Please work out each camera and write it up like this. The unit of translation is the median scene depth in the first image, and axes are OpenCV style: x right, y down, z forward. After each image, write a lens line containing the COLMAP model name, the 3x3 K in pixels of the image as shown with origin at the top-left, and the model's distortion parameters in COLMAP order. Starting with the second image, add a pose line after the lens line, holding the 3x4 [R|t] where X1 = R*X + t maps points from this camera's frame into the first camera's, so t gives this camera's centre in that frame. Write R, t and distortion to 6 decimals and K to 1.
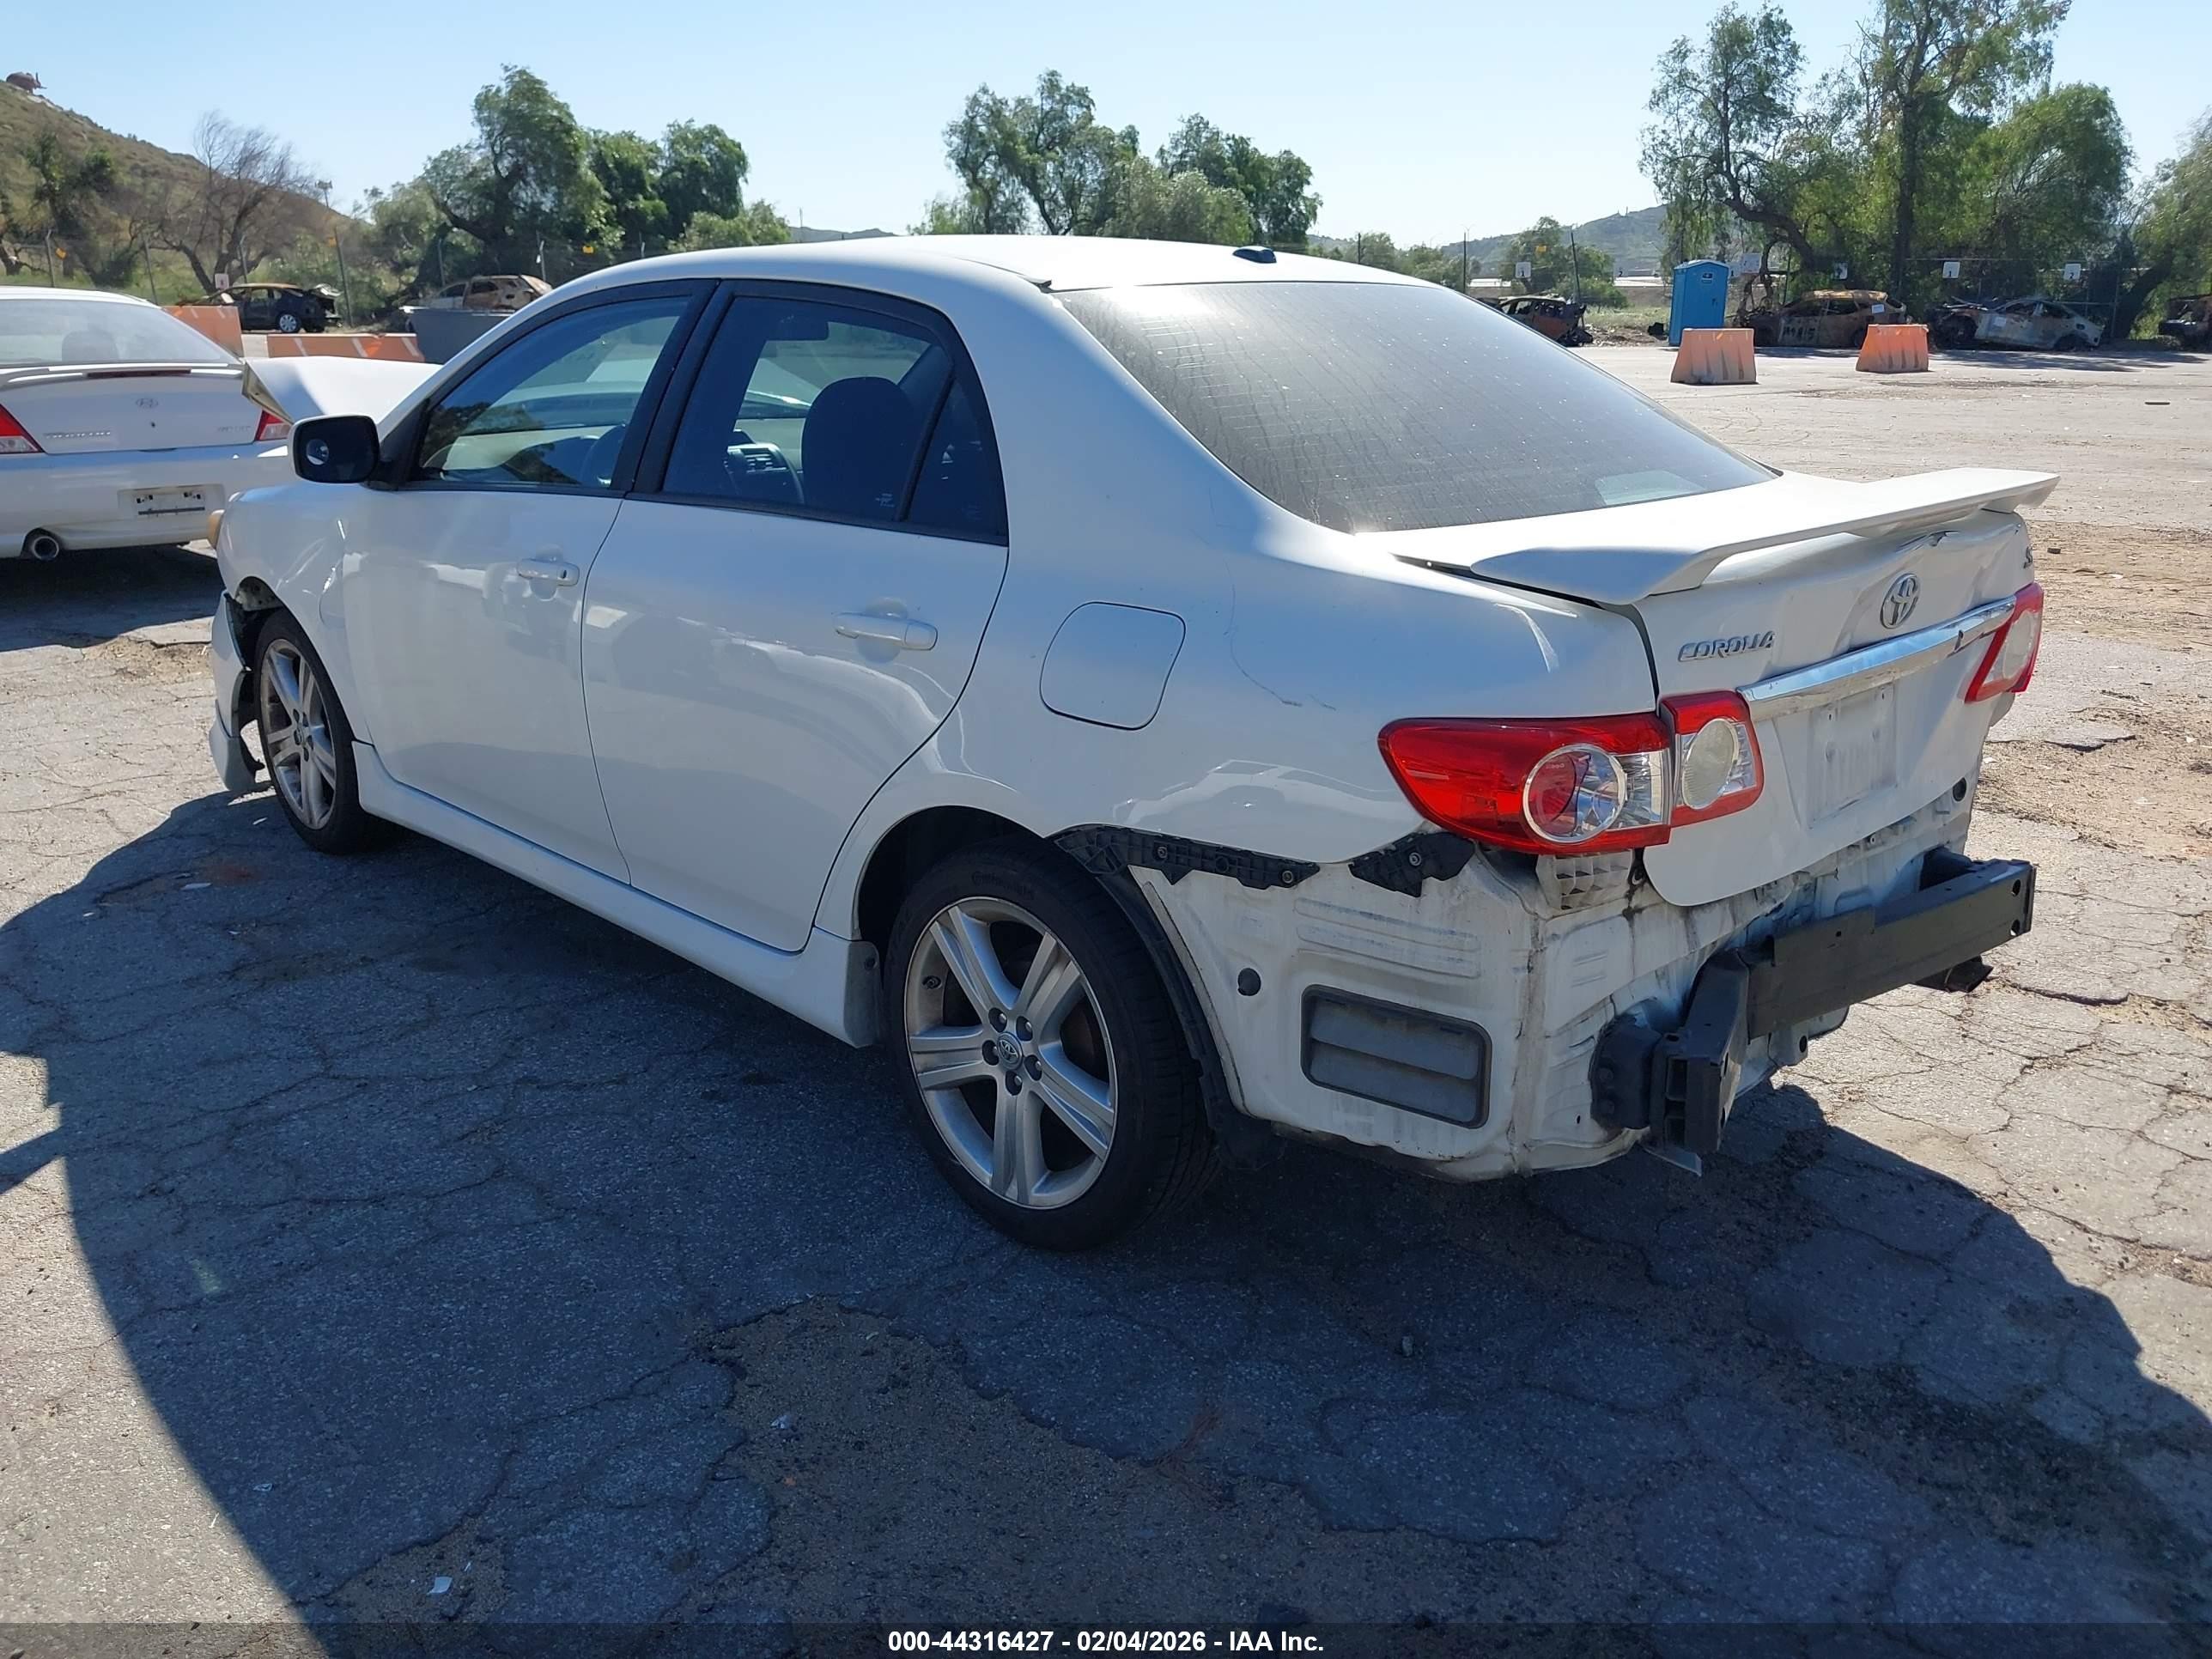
lens RADIAL K [[1761.9, 0, 1141.2], [0, 1761.9, 825.3], [0, 0, 1]] dist [0.007505, -0.017781]
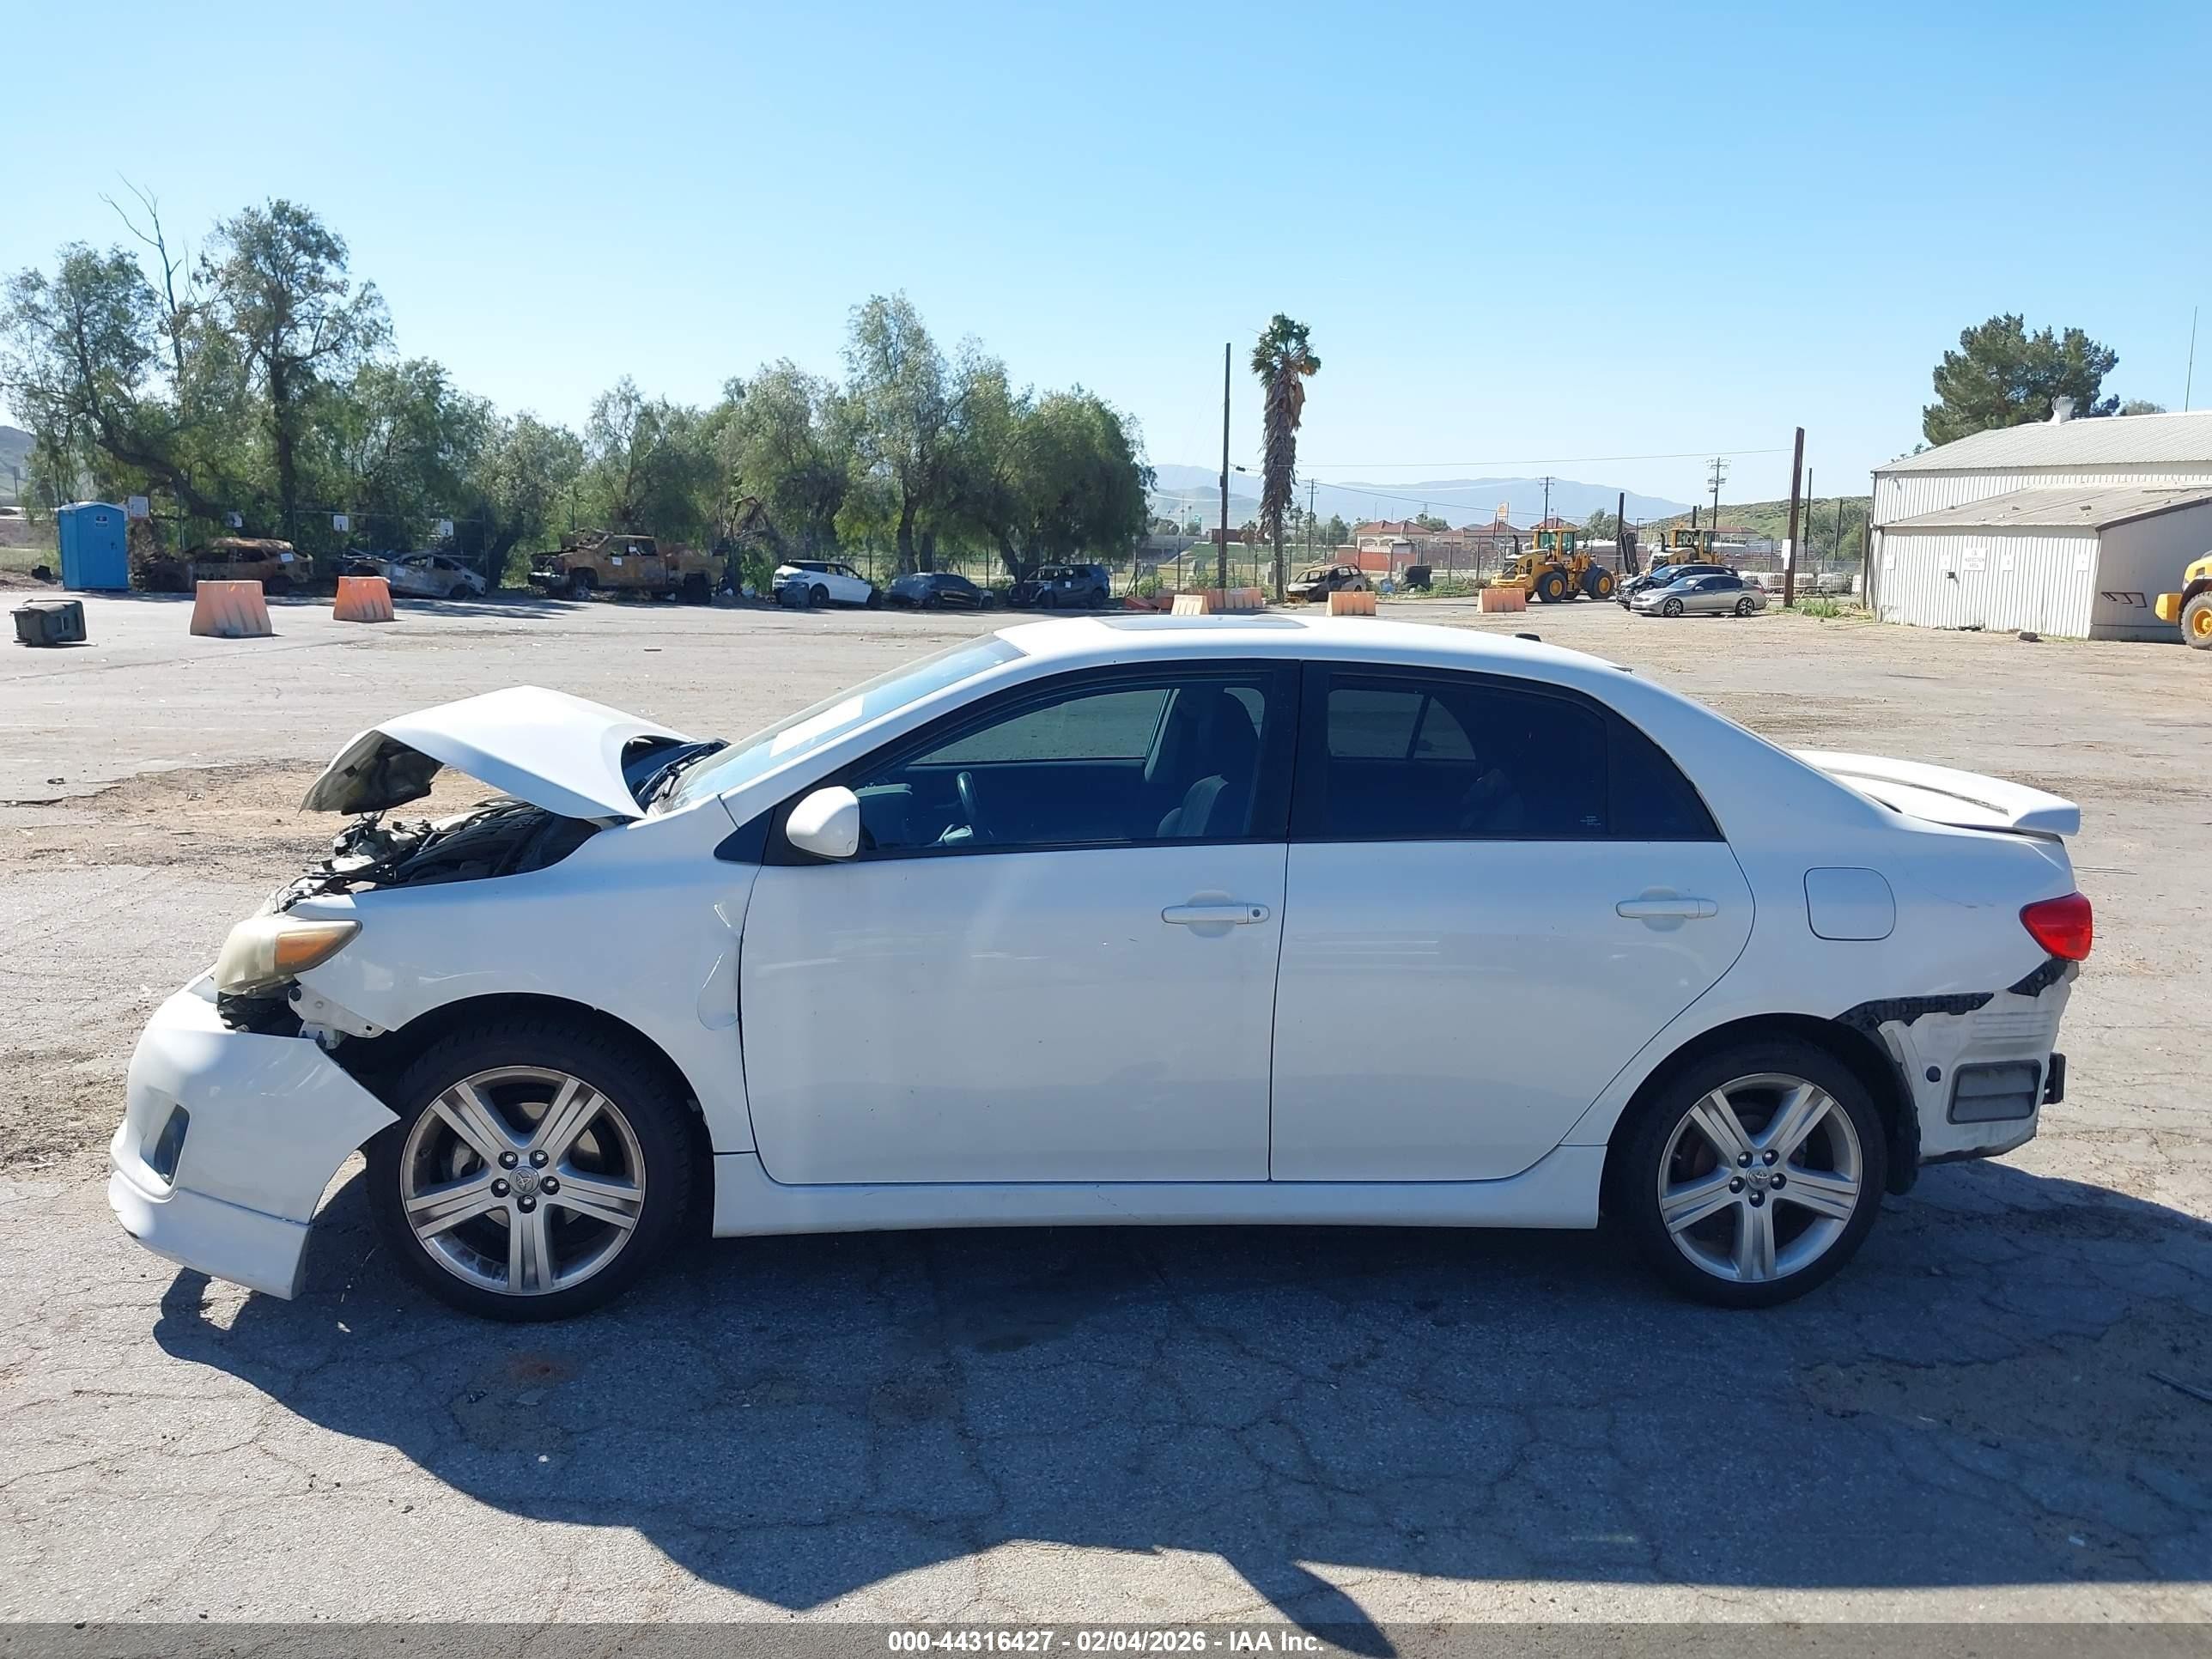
lens RADIAL K [[1761.9, 0, 1116.0], [0, 1761.9, 846.5], [0, 0, 1]] dist [0.007505, -0.017781]
pose [[0.603584, -0.102159, 0.790728, -1.540012], [0.192813, 0.981023, -0.020435, -0.216611], [-0.773634, 0.164797, 0.611827, 0.460334]]
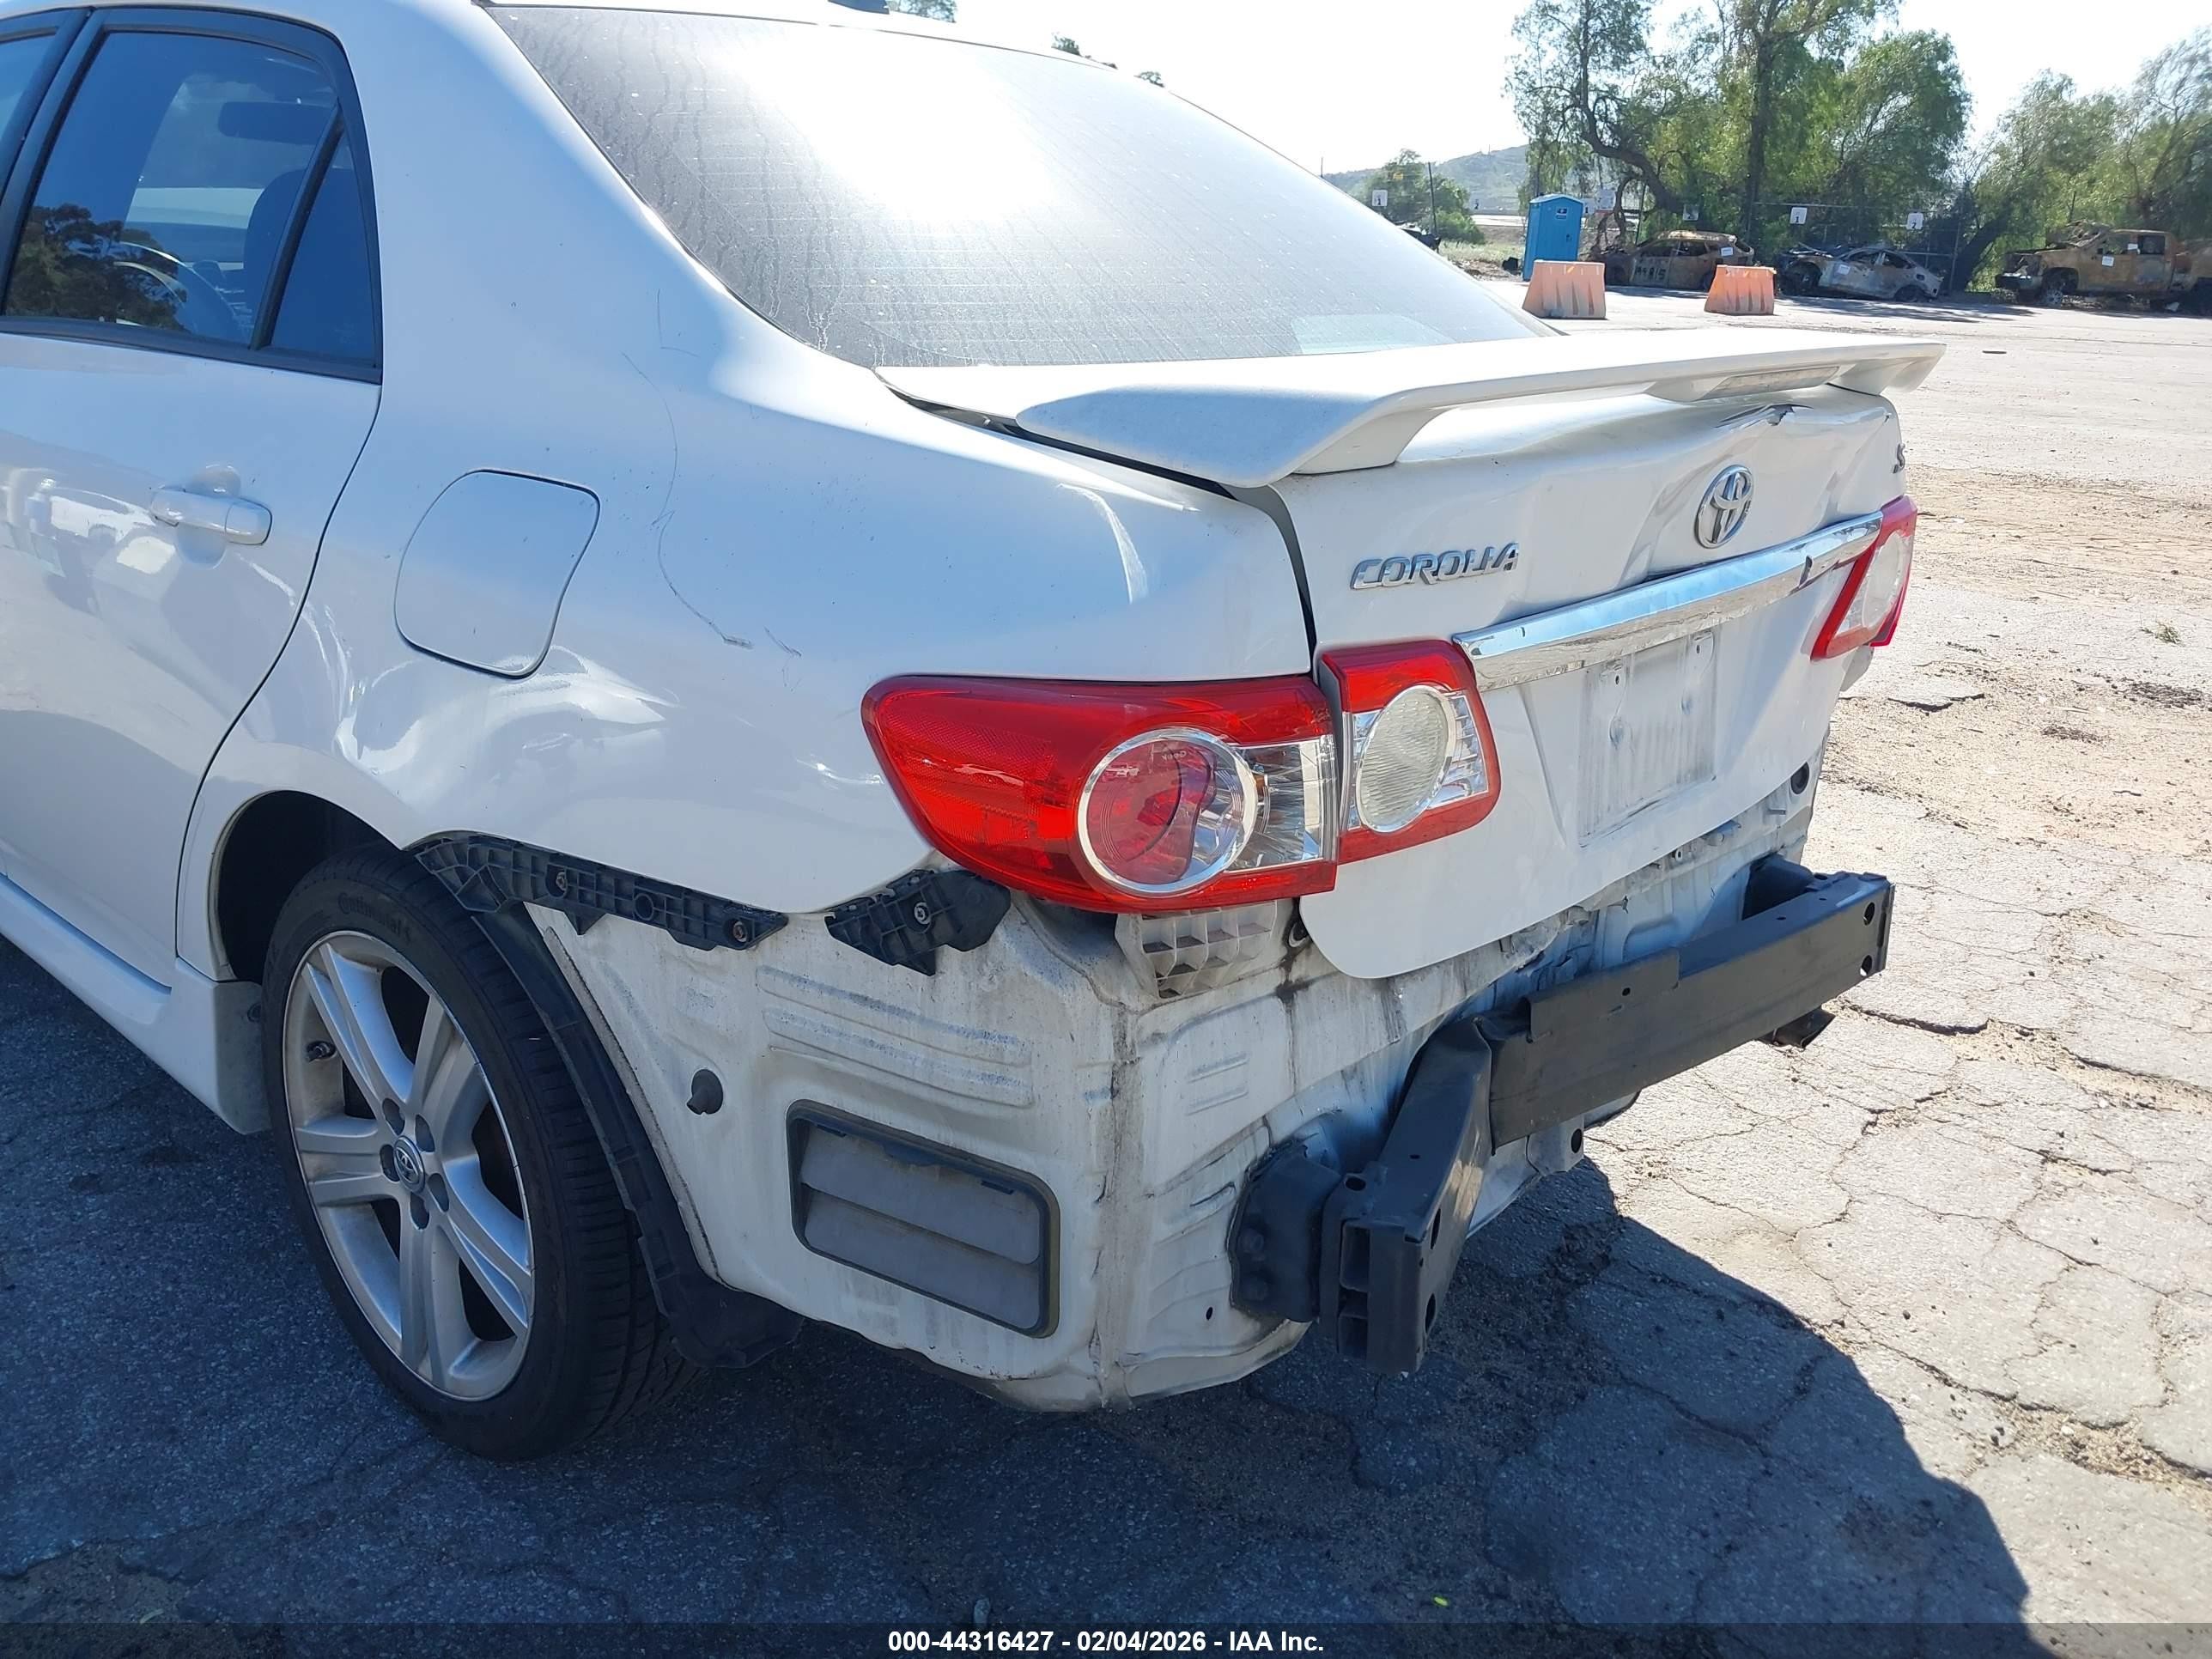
lens RADIAL K [[1761.9, 0, 1175.1], [0, 1761.9, 834.6], [0, 0, 1]] dist [0.007505, -0.017781]
pose [[0.995046, 0.008868, 0.099024, 0.143941], [-0.013191, 0.998984, 0.043090, -0.026940], [-0.098541, -0.044183, 0.994152, 0.318273]]
